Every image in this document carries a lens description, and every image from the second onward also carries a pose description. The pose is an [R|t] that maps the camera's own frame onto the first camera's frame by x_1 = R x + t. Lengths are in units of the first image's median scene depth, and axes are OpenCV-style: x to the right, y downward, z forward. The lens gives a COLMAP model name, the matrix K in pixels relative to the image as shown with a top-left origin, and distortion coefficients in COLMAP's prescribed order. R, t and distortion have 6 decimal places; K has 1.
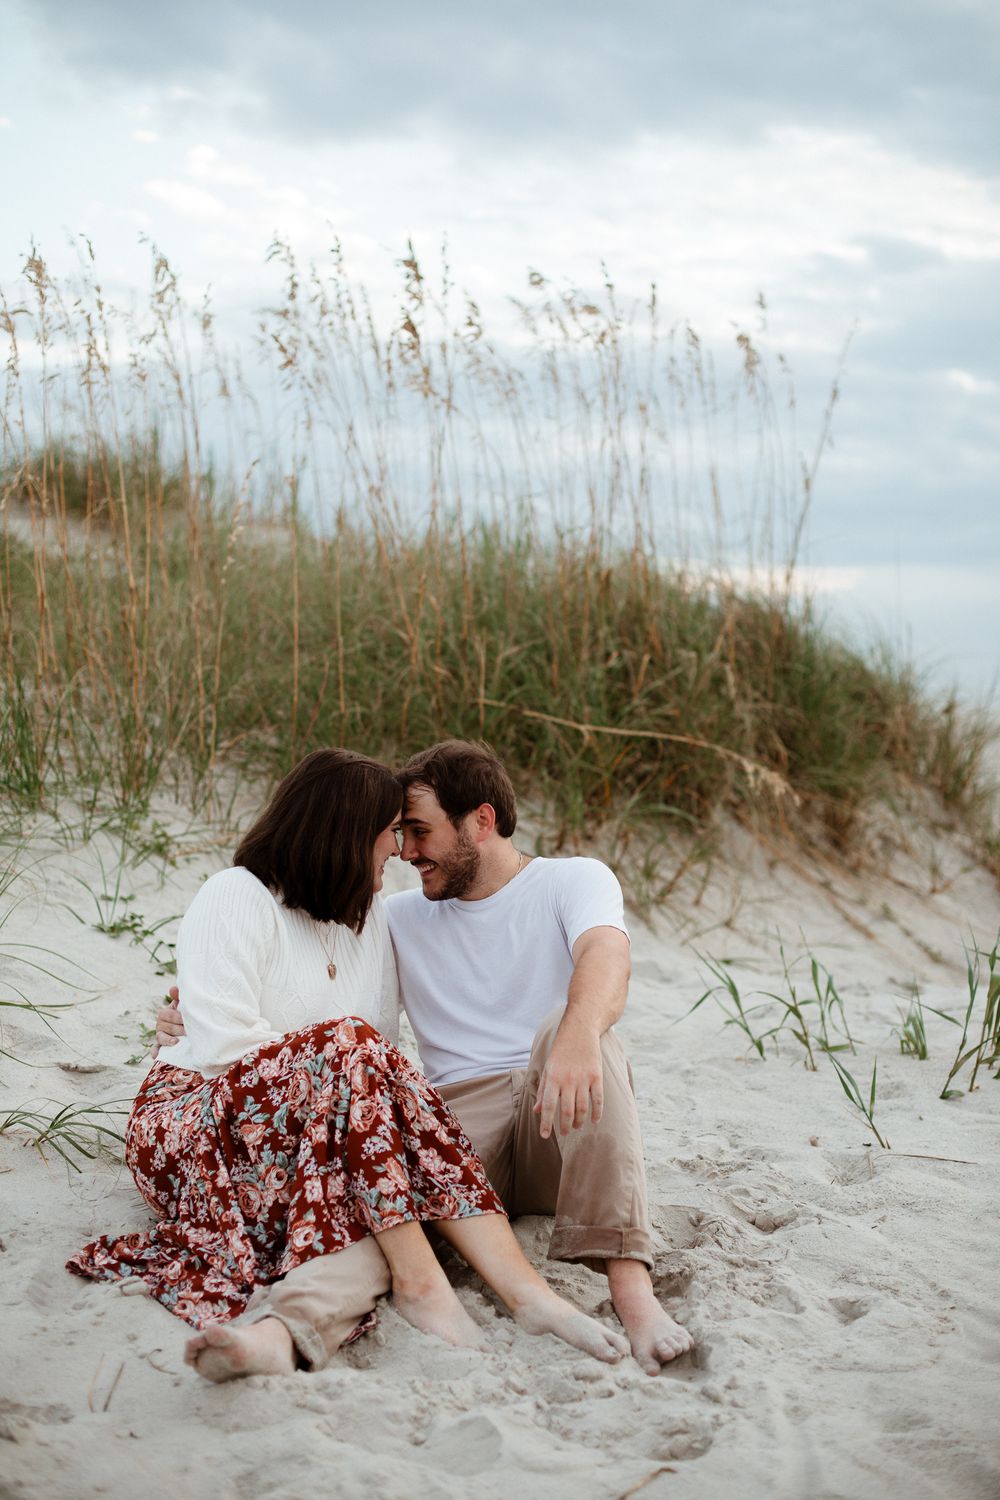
lens RADIAL K [[2241.3, 0, 500.0], [0, 2241.3, 750.0], [0, 0, 1]] dist [0.021500, -0.035125]
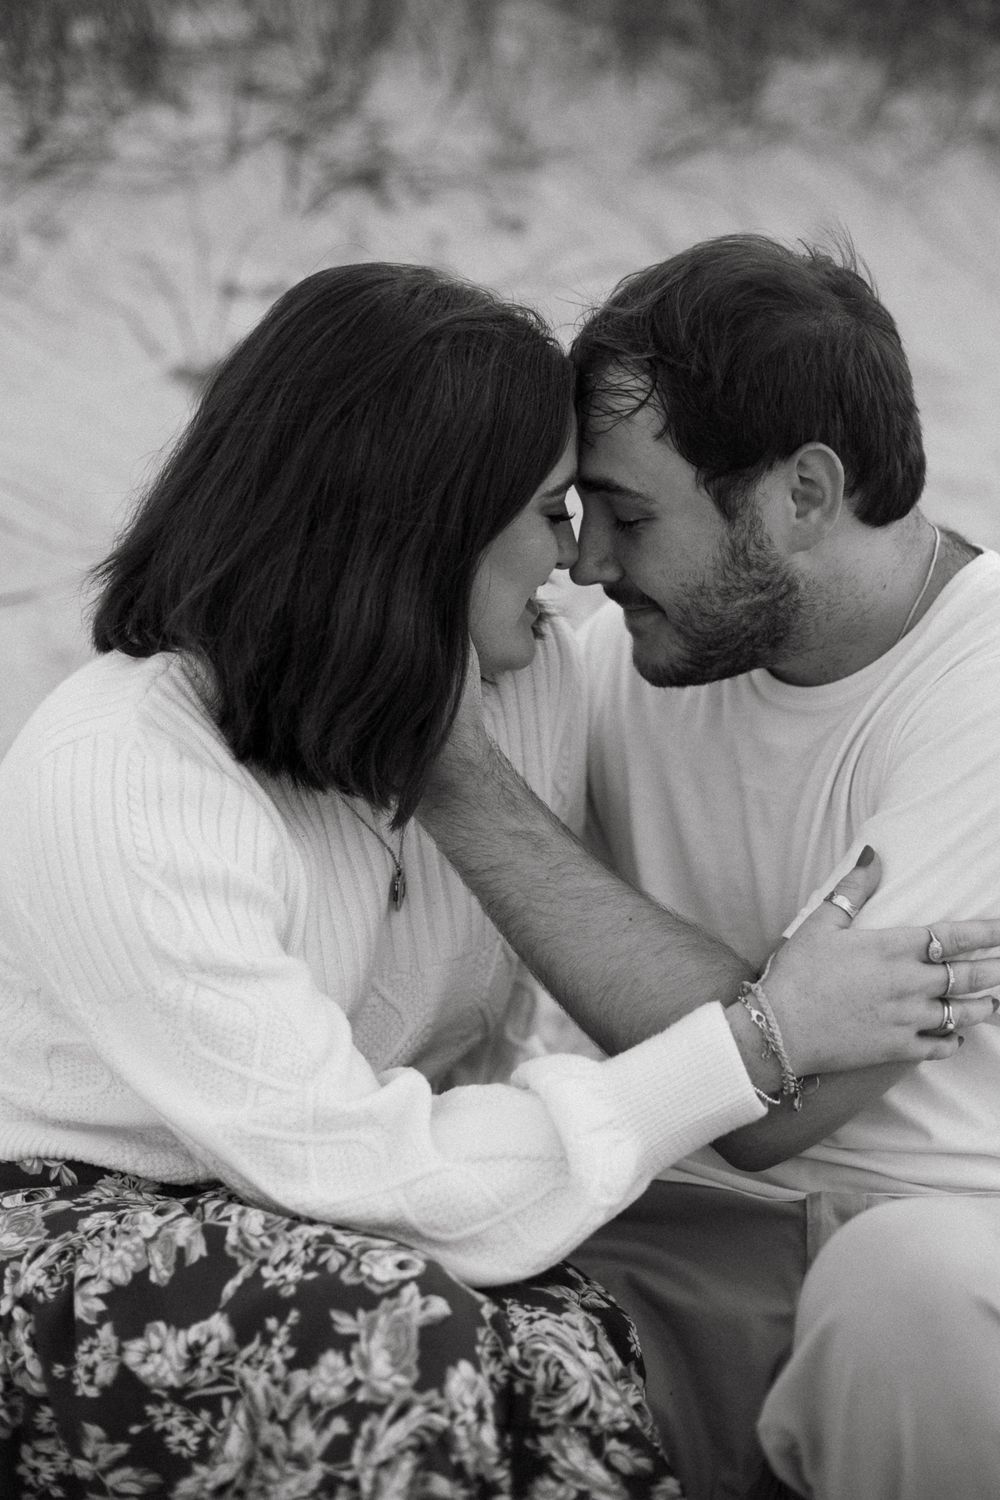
lens RADIAL K [[2269.5, 0, 479.1], [0, 2269.5, 755.5], [0, 0, 1]] dist [-0.012100, -0.057929]
pose [[0.976761, 0.099887, -0.189633, 0.005055], [-0.023411, 0.929192, 0.368854, -0.025427], [0.213049, -0.355843, 0.909937, 0.313299]]
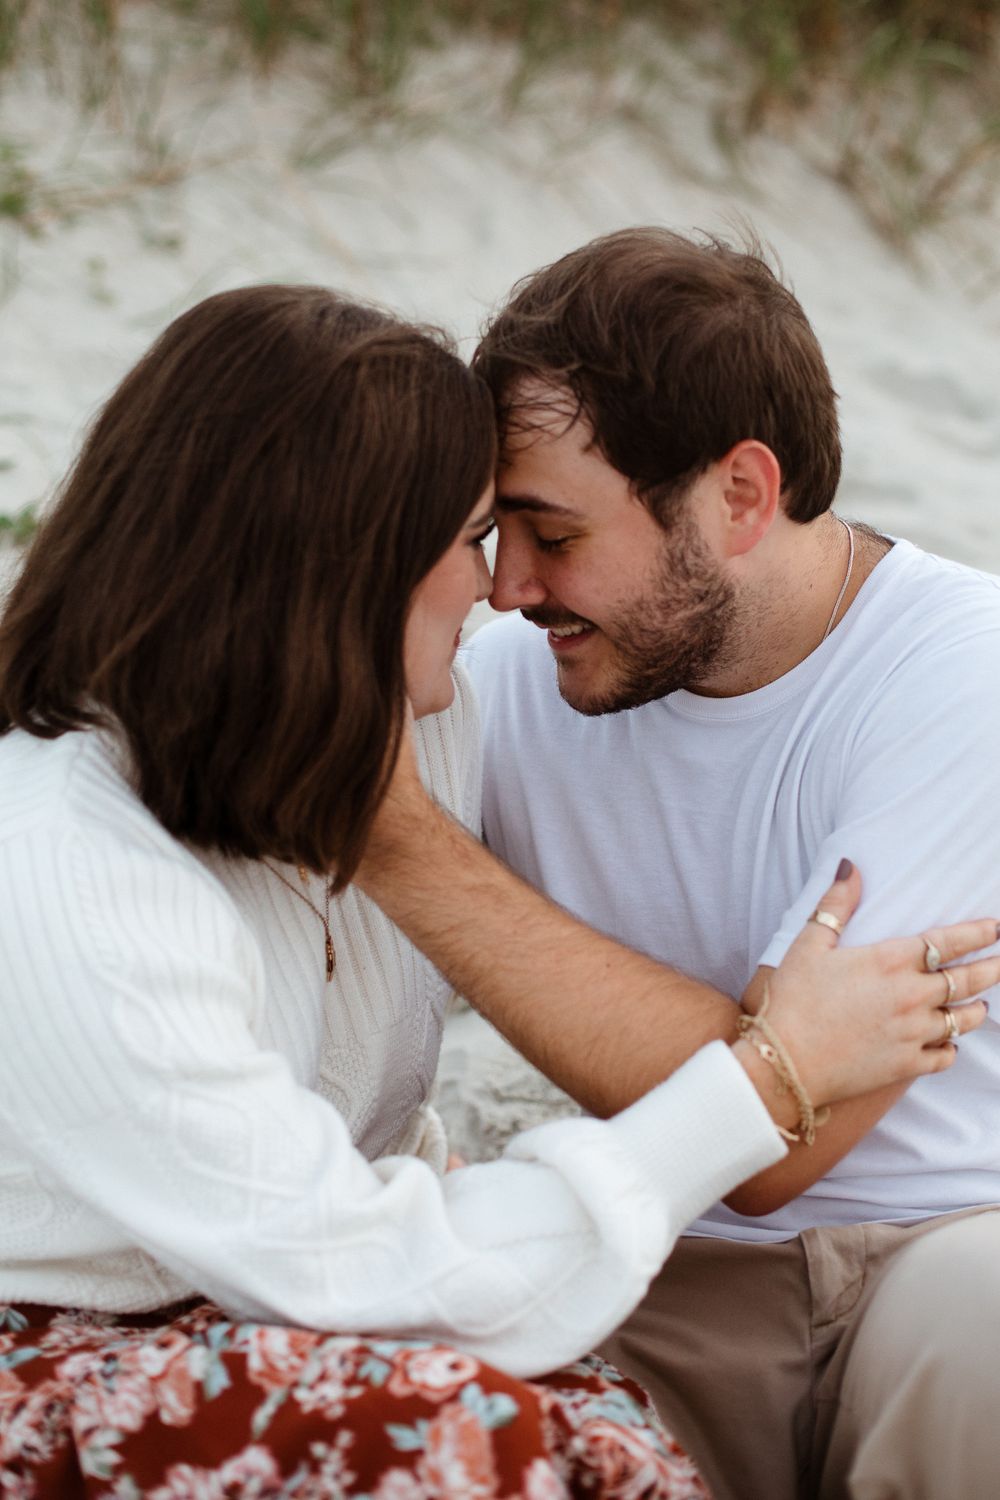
lens RADIAL K [[2426.9, 0, 462.7], [0, 2426.9, 746.5], [0, 0, 1]] dist [-0.162248, 0.543909]
pose [[0.998345, -0.010900, -0.056458, -0.013688], [0.030092, 0.935712, 0.351479, -0.025597], [0.048998, -0.352596, 0.934492, 0.312958]]
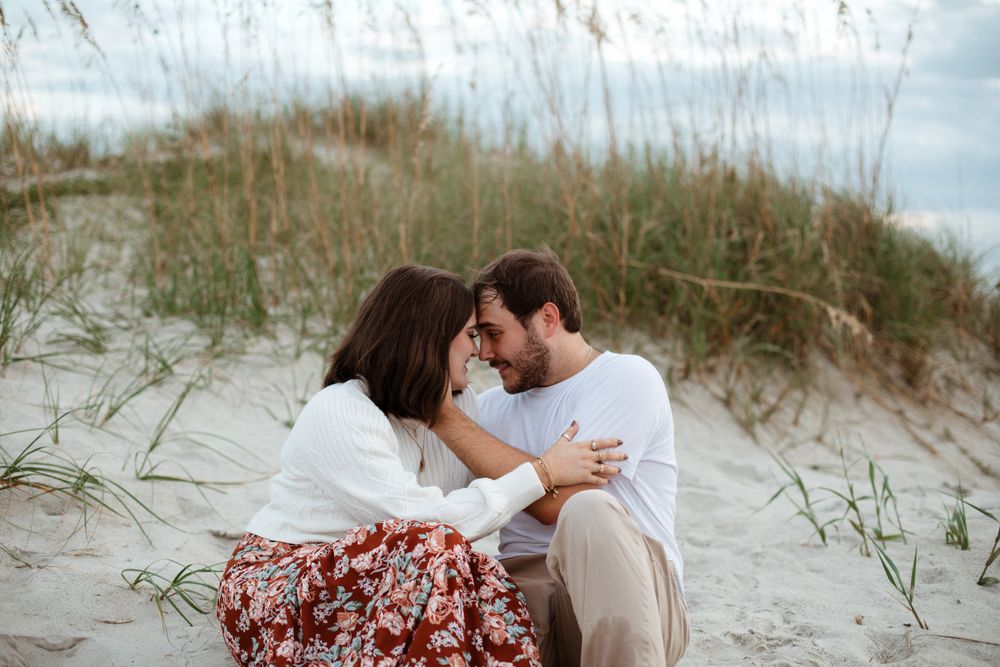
lens RADIAL K [[1513.0, 0, 500.0], [0, 1513.0, 333.5], [0, 0, 1]] dist [-0.012100, -0.057929]
pose [[0.992113, 0.013645, -0.124604, 0.028055], [-0.013150, 0.999902, 0.004793, 0.015630], [0.124657, -0.003117, 0.992195, 0.119251]]
